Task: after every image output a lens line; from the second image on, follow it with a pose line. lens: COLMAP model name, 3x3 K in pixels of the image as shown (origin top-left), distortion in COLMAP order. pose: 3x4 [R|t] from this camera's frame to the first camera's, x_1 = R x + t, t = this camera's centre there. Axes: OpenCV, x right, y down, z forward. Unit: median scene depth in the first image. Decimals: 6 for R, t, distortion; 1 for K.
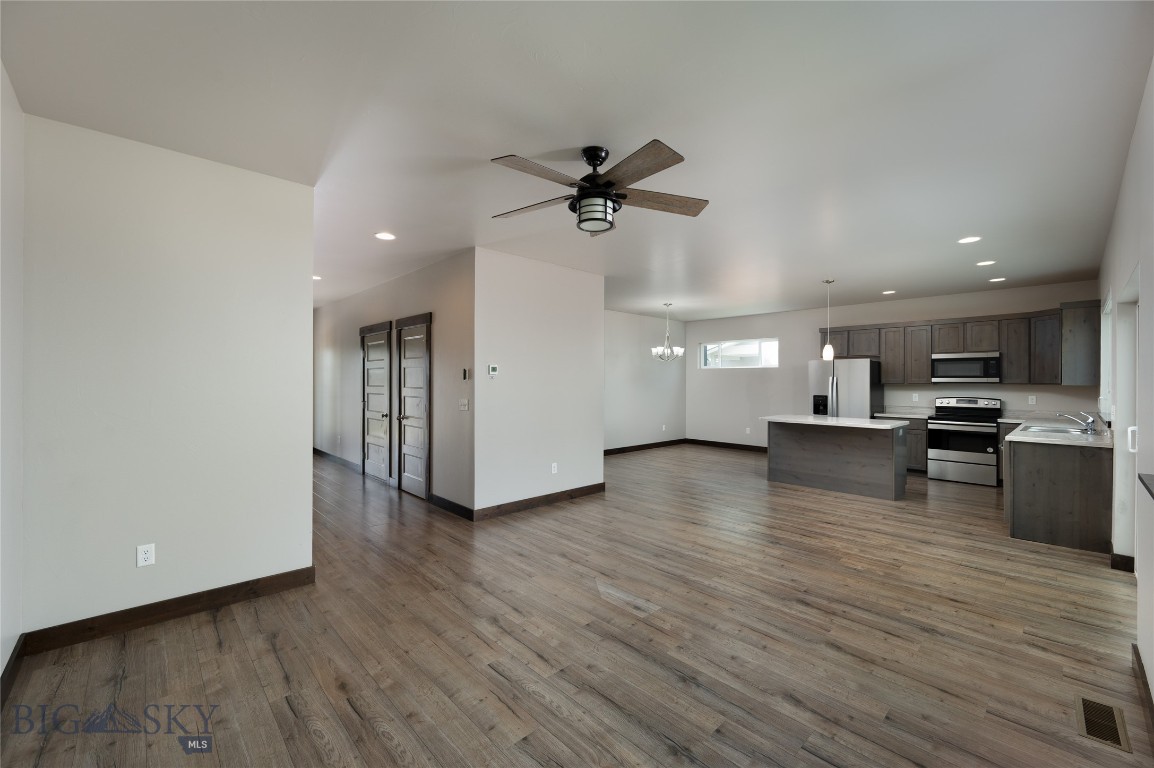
lens RADIAL K [[465.2, 0, 577.0], [0, 465.2, 384.0], [0, 0, 1]] dist [-0.000930, 0.000027]
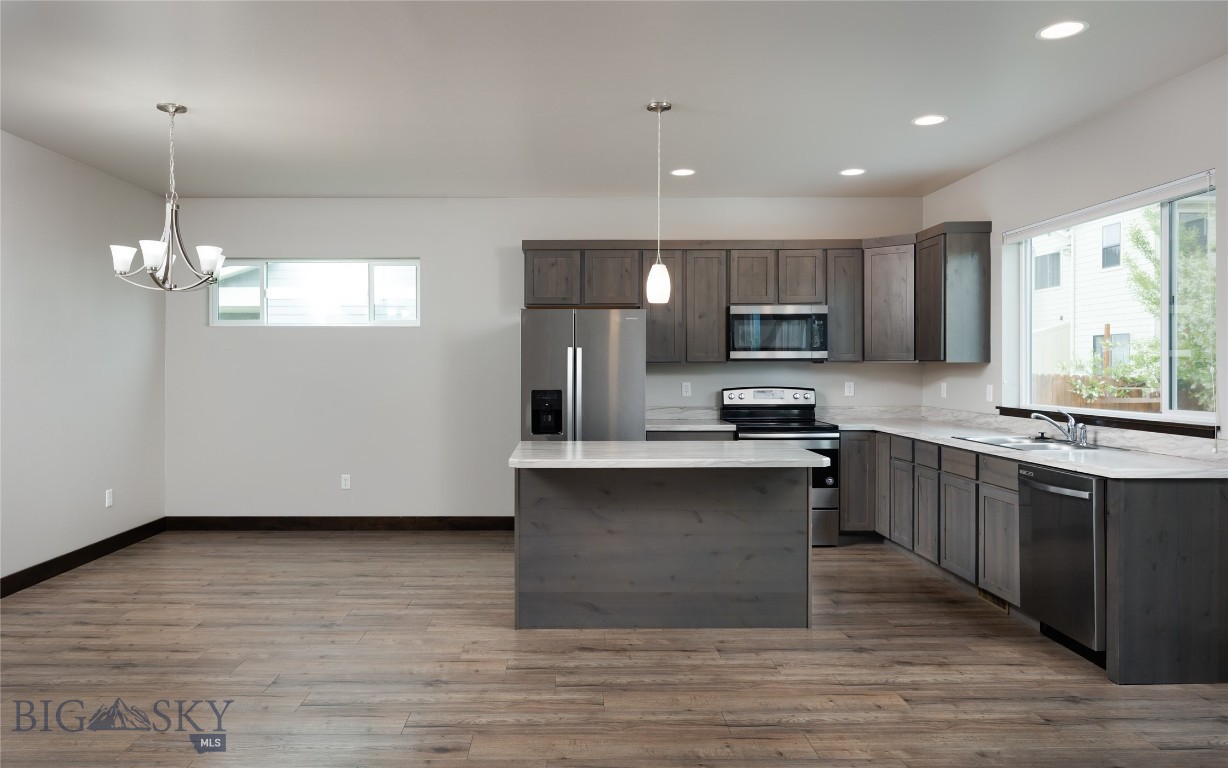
lens RADIAL K [[803.1, 0, 564.6], [0, 803.1, 382.5], [0, 0, 1]] dist [-0.003756, -0.001896]
pose [[0.686665, -0.020475, 0.726686, -0.028314], [0.011047, 0.999782, 0.017731, 0.007123], [-0.726890, -0.004147, 0.686741, 0.922534]]
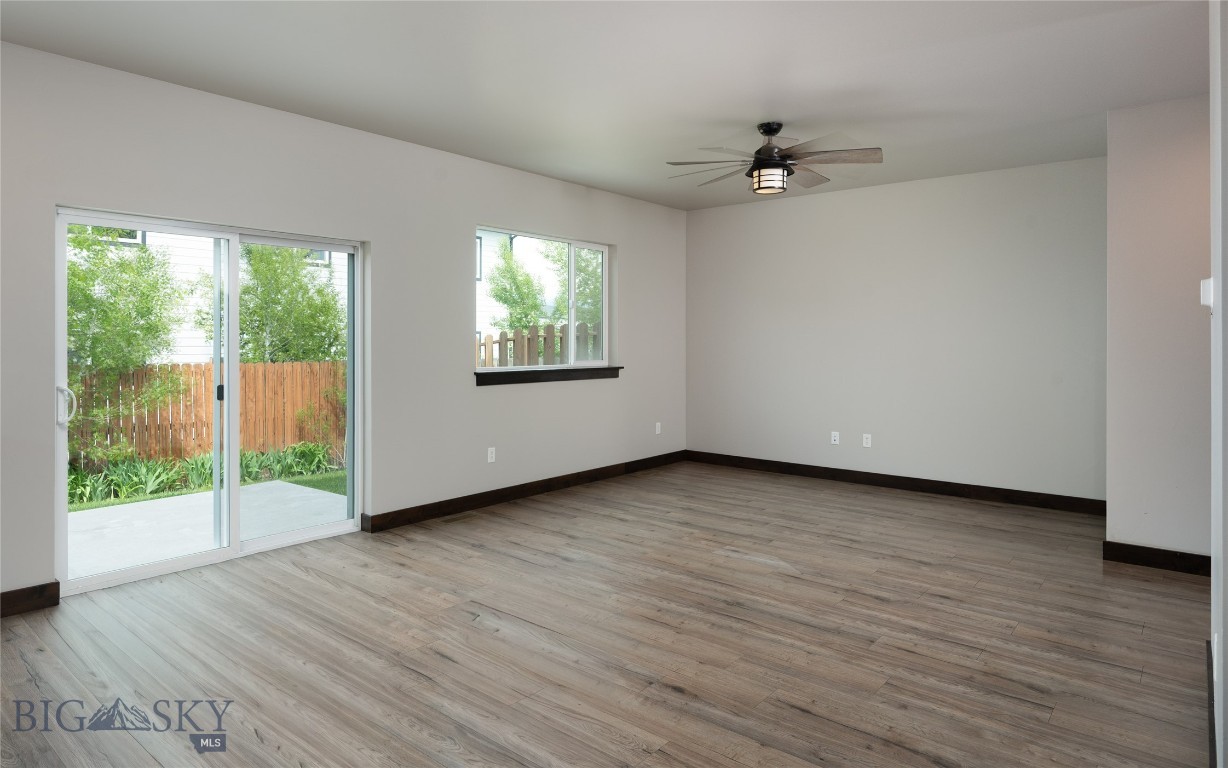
lens RADIAL K [[713.1, 0, 580.7], [0, 713.1, 297.2], [0, 0, 1]] dist [0.006601, 0.000159]
pose [[-0.994511, -0.011561, -0.103992, 0.472700], [-0.006093, 0.998589, -0.052746, 0.008956], [0.104455, -0.051823, -0.993178, 1.894834]]
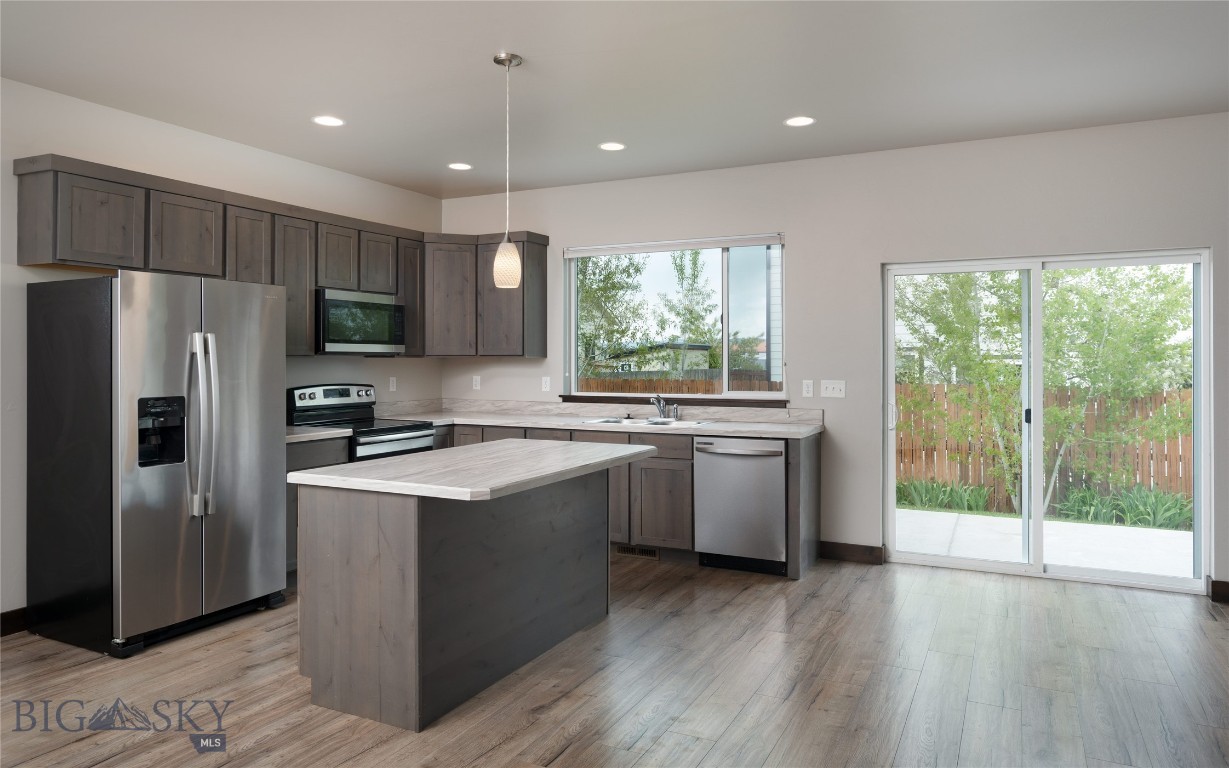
lens RADIAL K [[802.4, 0, 616.7], [0, 802.4, 358.0], [0, 0, 1]] dist [0.001811, -0.001523]
pose [[-0.352430, -0.004466, 0.935828, -0.075295], [0.005008, 0.999965, 0.006658, -0.004169], [-0.935825, 0.007033, -0.352395, 1.796001]]
